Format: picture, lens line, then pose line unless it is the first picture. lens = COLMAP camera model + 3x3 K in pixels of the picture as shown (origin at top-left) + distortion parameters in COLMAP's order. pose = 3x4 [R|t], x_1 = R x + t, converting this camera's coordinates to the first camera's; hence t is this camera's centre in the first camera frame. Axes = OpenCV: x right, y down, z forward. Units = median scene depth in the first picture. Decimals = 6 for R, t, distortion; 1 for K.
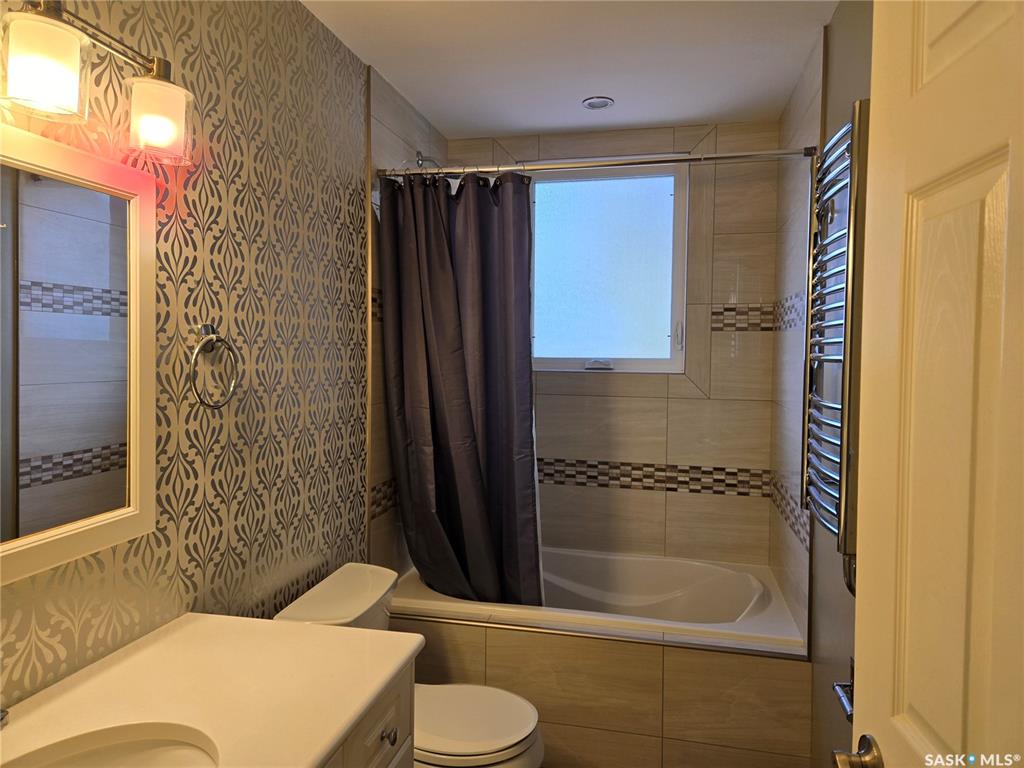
lens RADIAL K [[682.9, 0, 513.5], [0, 682.9, 377.6], [0, 0, 1]] dist [0.066321, -0.053426]
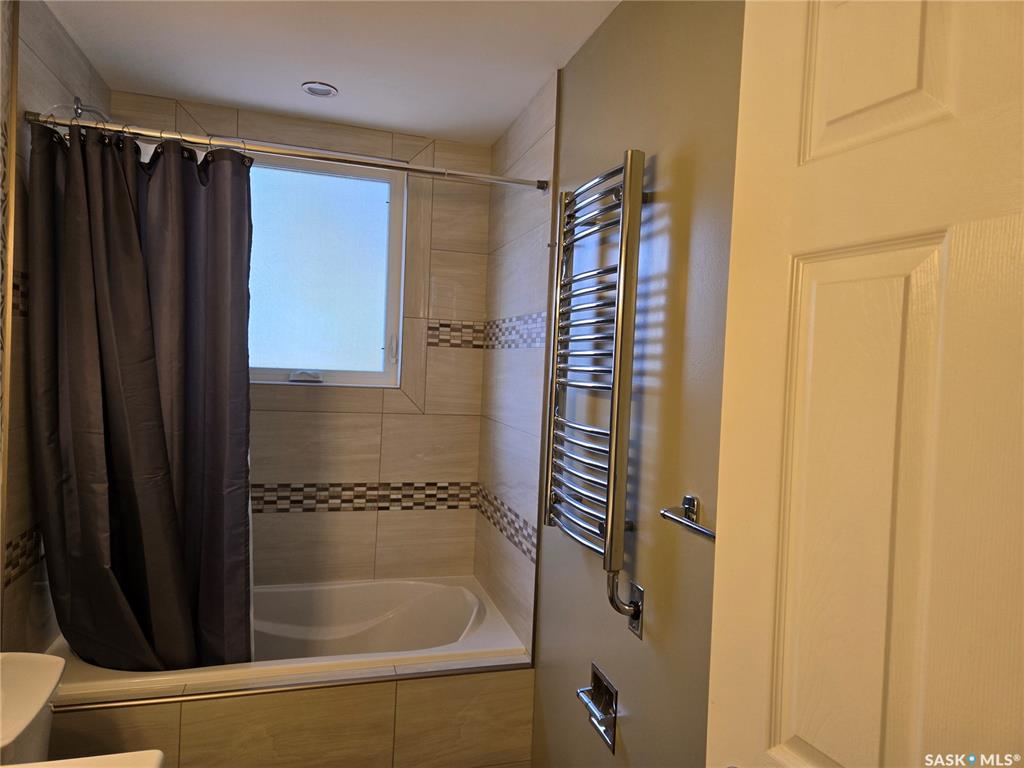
lens RADIAL K [[682.9, 0, 512.3], [0, 682.9, 379.1], [0, 0, 1]] dist [0.066321, -0.053426]
pose [[0.870957, 0.016760, 0.491074, -0.103122], [-0.016547, 0.999852, -0.004777, -0.019554], [-0.491081, -0.003965, 0.871105, 0.089432]]
